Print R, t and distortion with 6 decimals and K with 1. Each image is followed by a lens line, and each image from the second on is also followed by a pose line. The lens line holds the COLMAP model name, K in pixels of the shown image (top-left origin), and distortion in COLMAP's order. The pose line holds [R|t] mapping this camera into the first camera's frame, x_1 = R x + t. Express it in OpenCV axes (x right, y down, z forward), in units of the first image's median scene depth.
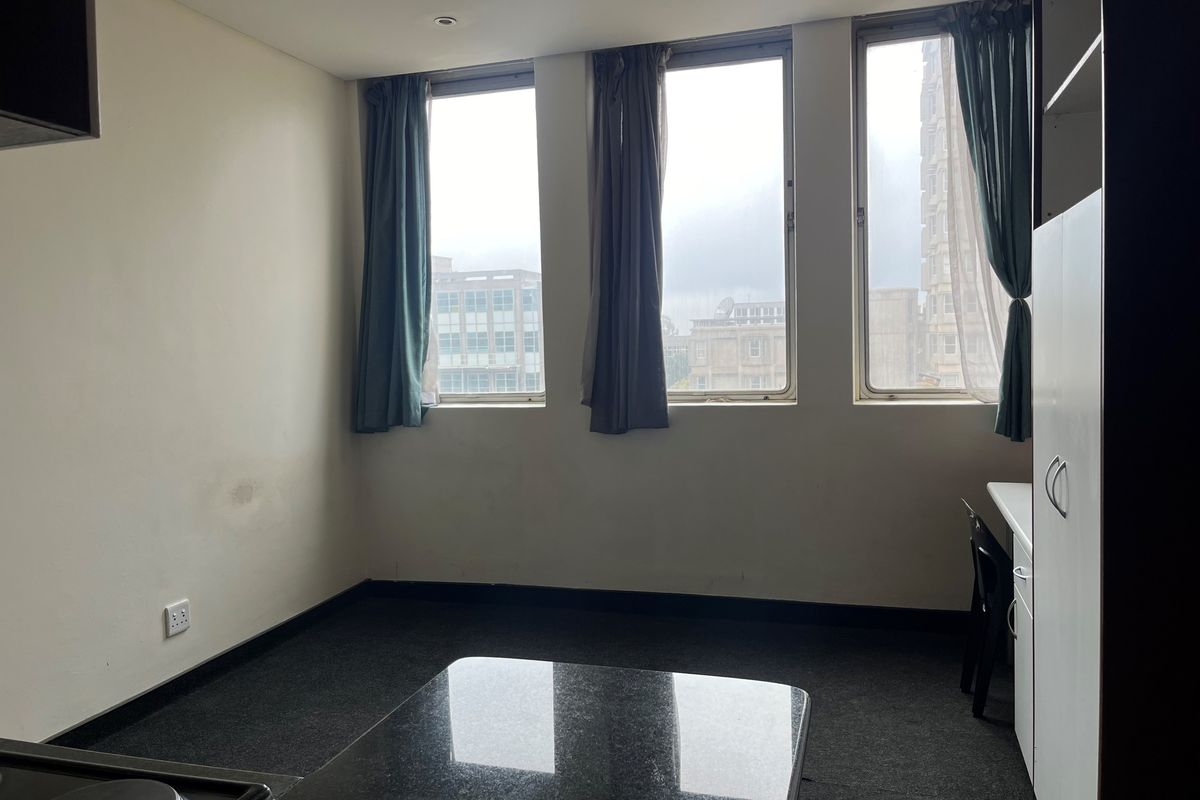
lens RADIAL K [[913.6, 0, 602.0], [0, 913.6, 412.6], [0, 0, 1]] dist [-0.066667, 0.000518]
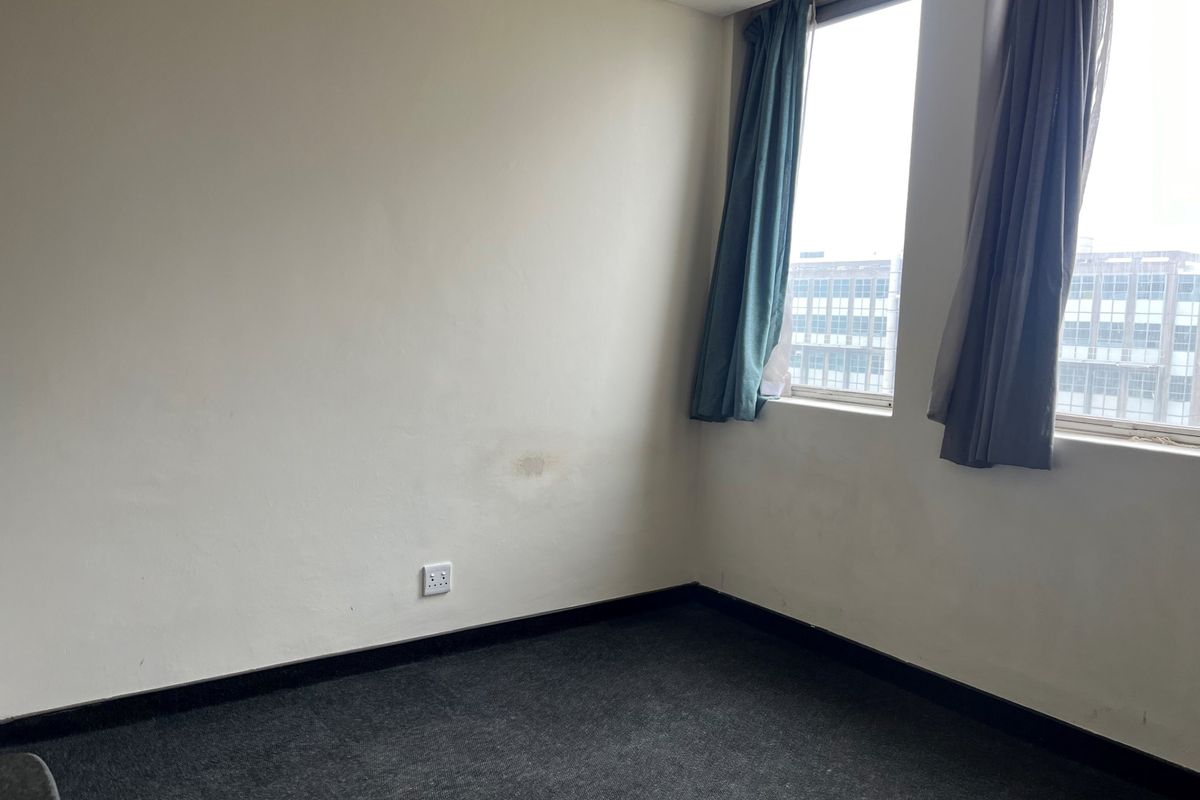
lens RADIAL K [[905.7, 0, 600.0], [0, 905.7, 400.0], [0, 0, 1]] dist [0.005866, -0.000202]
pose [[0.777096, 0.114325, -0.618912, 0.211191], [-0.108511, 0.992975, 0.047177, -0.028567], [0.619958, 0.030498, 0.784042, 0.244960]]
